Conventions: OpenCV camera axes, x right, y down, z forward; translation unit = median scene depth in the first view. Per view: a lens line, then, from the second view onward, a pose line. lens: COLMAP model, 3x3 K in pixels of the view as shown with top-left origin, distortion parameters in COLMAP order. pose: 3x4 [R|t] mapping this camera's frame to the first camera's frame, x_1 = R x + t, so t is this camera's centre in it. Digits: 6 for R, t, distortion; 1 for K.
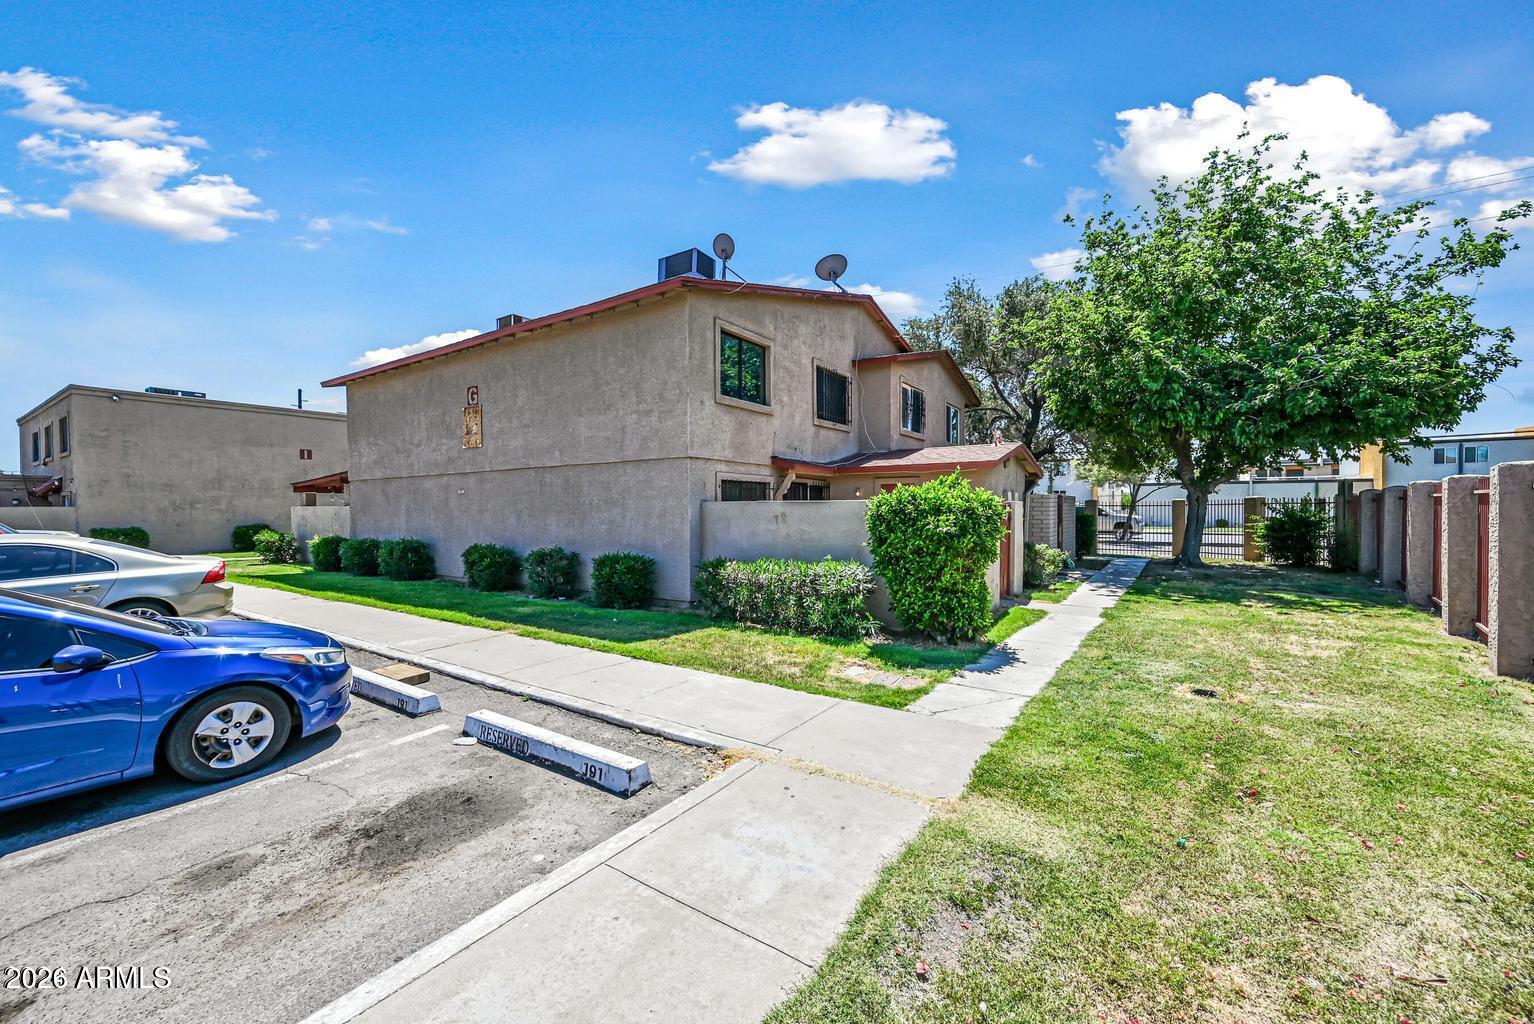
lens RADIAL K [[600.6, 0, 763.2], [0, 600.6, 509.9], [0, 0, 1]] dist [-0.008256, 0.000792]
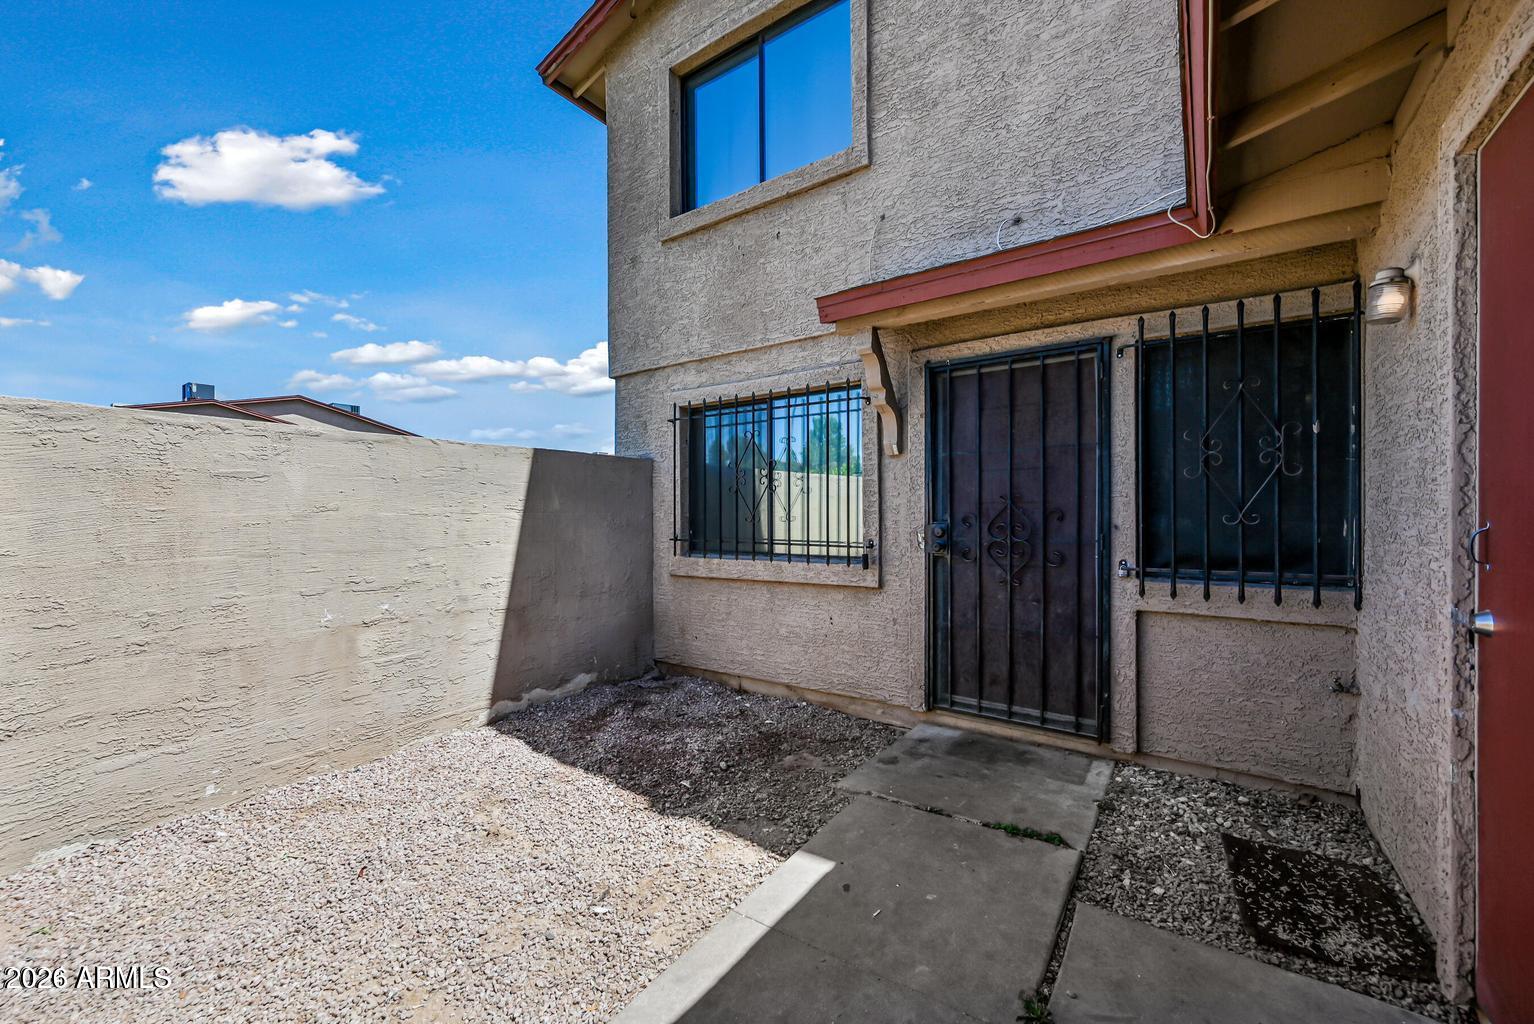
lens RADIAL K [[600.6, 0, 771.3], [0, 600.6, 520.5], [0, 0, 1]] dist [-0.008256, 0.000792]
pose [[-0.018604, 0.011505, -0.999761, 0.330252], [0.001350, 0.999933, 0.011482, 0.025728], [0.999826, -0.001136, -0.018618, 0.938187]]
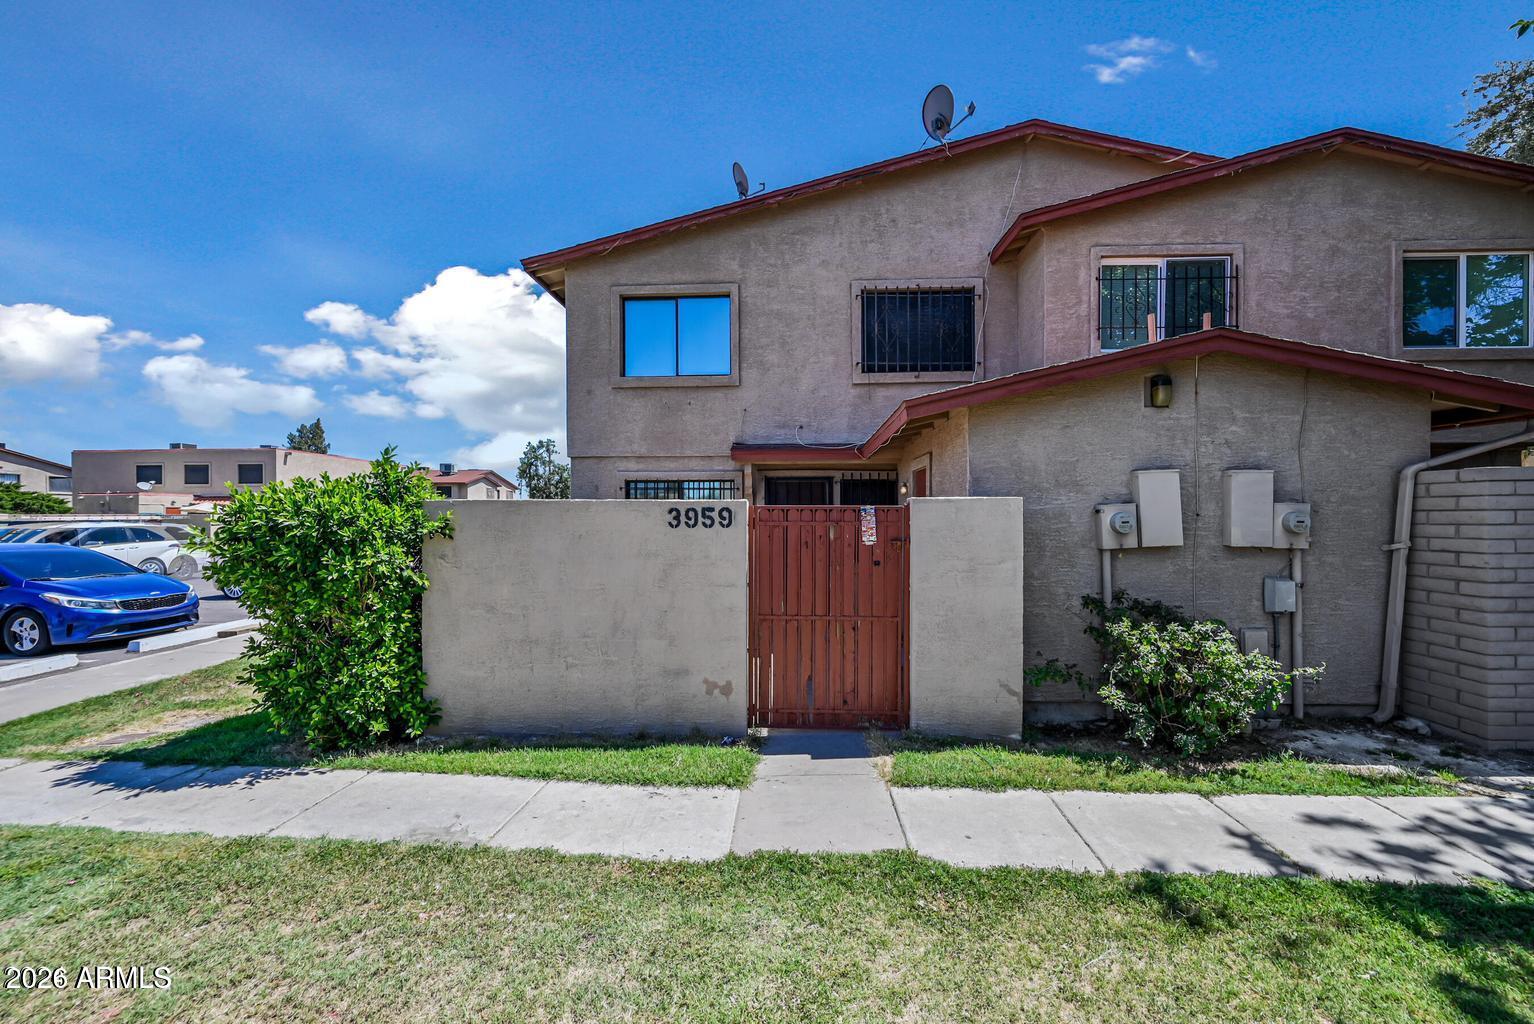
lens RADIAL K [[600.6, 0, 773.8], [0, 600.6, 519.4], [0, 0, 1]] dist [-0.008256, 0.000792]
pose [[0.529085, 0.002075, -0.848567, 0.638486], [0.000485, 0.999996, 0.002748, 0.000527], [0.848569, -0.001865, 0.529082, 0.643645]]
